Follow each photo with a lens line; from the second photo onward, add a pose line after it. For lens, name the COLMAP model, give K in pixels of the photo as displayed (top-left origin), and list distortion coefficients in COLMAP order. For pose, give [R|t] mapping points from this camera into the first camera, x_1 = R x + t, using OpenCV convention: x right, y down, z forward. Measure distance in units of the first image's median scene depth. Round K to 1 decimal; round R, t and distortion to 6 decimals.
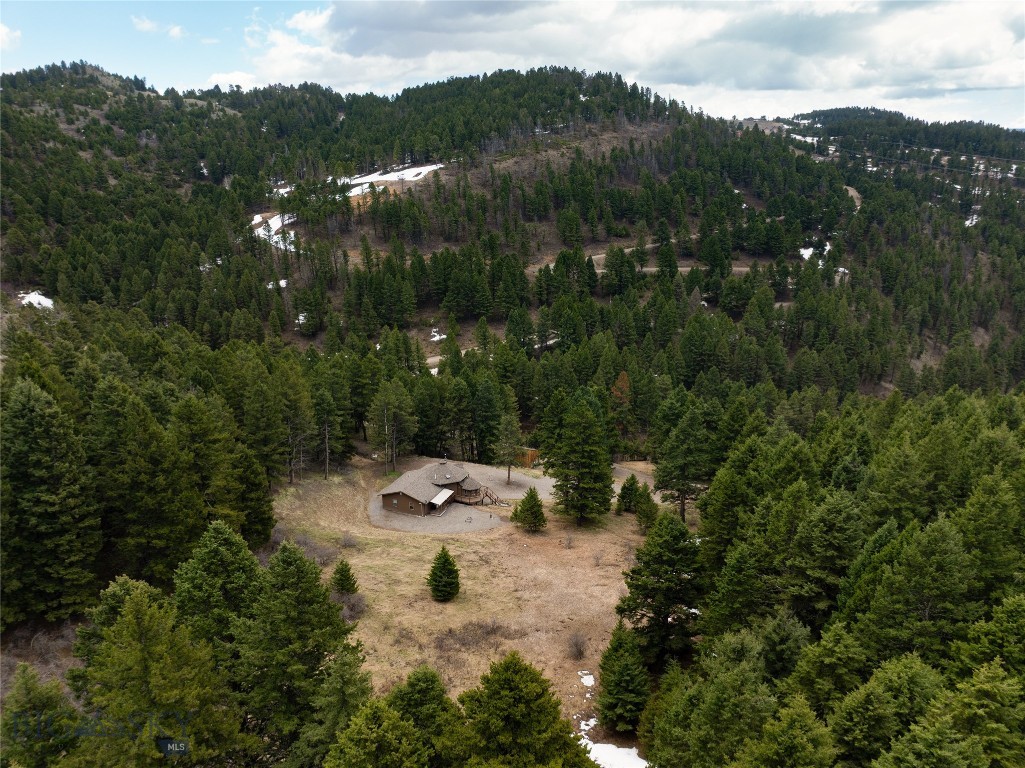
lens RADIAL K [[711.9, 0, 512.5], [0, 711.9, 384.0], [0, 0, 1]] dist [-0.046006, 0.002207]
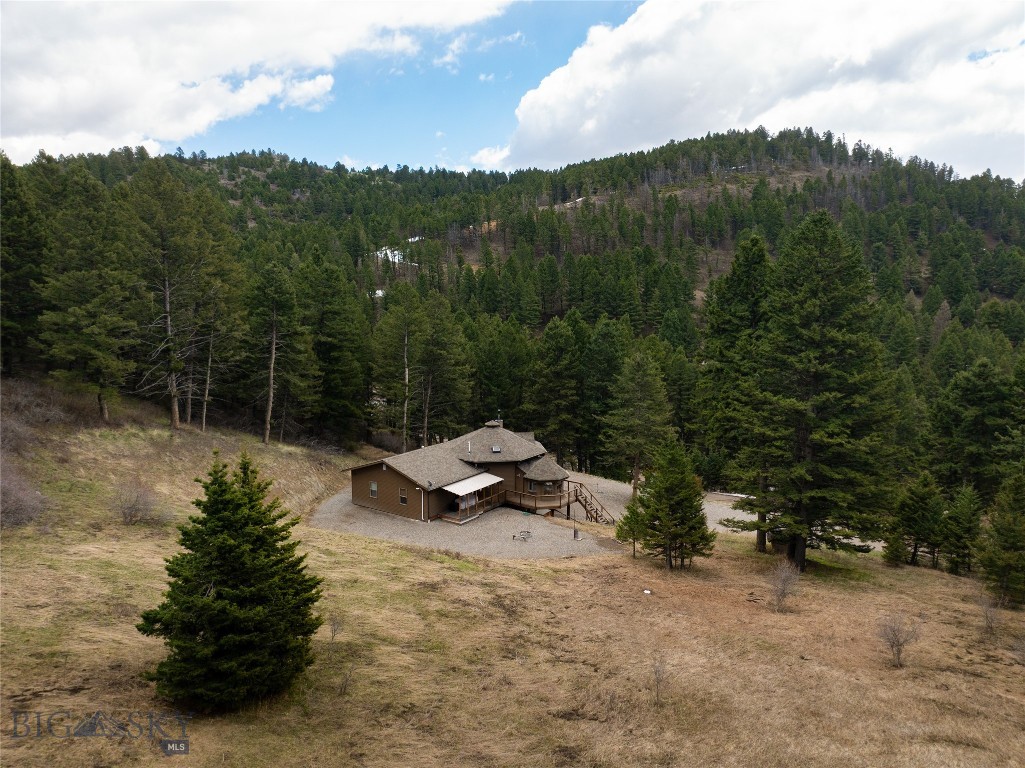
lens RADIAL K [[711.9, 0, 512.5], [0, 711.9, 384.0], [0, 0, 1]] dist [-0.046006, 0.002207]
pose [[0.972104, 0.037933, -0.231463, 0.013106], [-0.076219, 0.984367, -0.158786, 0.081400], [0.221821, 0.171998, 0.959798, 0.276340]]
